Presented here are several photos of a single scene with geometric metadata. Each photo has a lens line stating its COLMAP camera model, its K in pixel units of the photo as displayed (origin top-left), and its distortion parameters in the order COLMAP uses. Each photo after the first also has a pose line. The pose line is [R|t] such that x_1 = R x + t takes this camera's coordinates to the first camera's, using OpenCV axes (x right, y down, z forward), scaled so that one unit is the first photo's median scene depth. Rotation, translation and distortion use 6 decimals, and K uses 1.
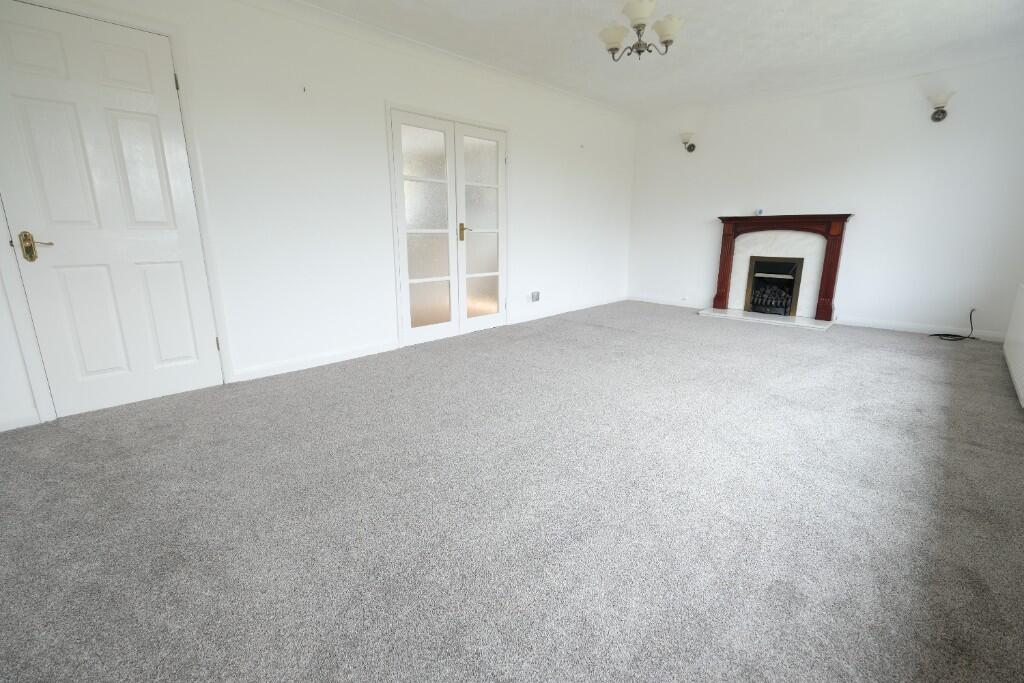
lens RADIAL K [[446.0, 0, 511.8], [0, 446.0, 334.9], [0, 0, 1]] dist [-0.002607, 0.000284]
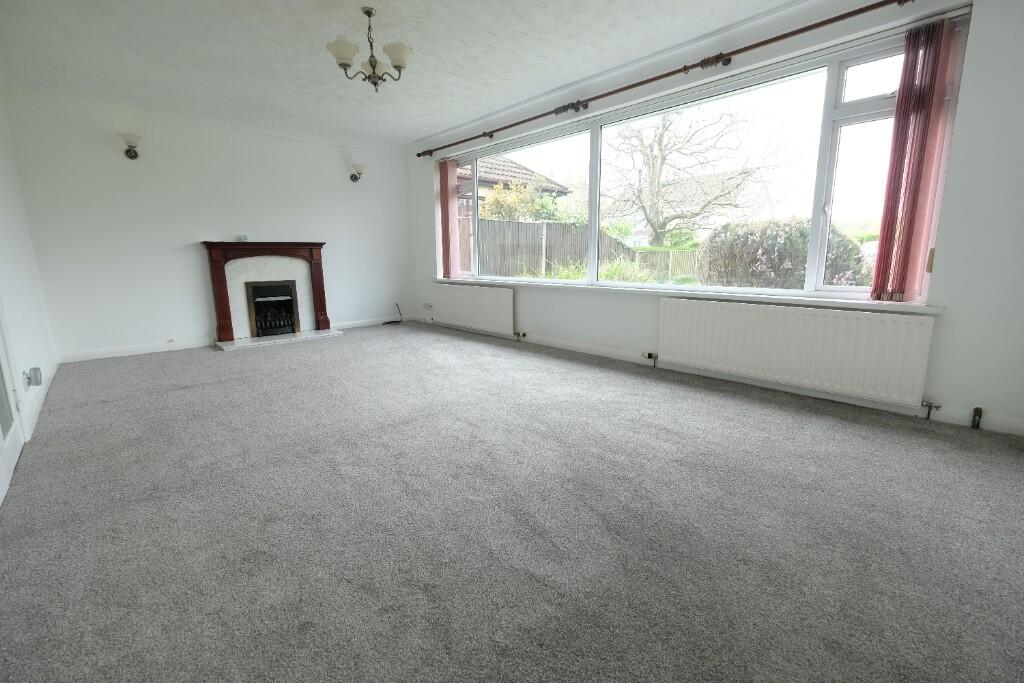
lens RADIAL K [[446.0, 0, 511.8], [0, 446.0, 334.9], [0, 0, 1]] dist [-0.002607, 0.000284]
pose [[0.073620, -0.172499, 0.982255, -0.421050], [0.242097, 0.958557, 0.150192, -0.072200], [-0.967455, 0.226744, 0.112330, 0.356444]]
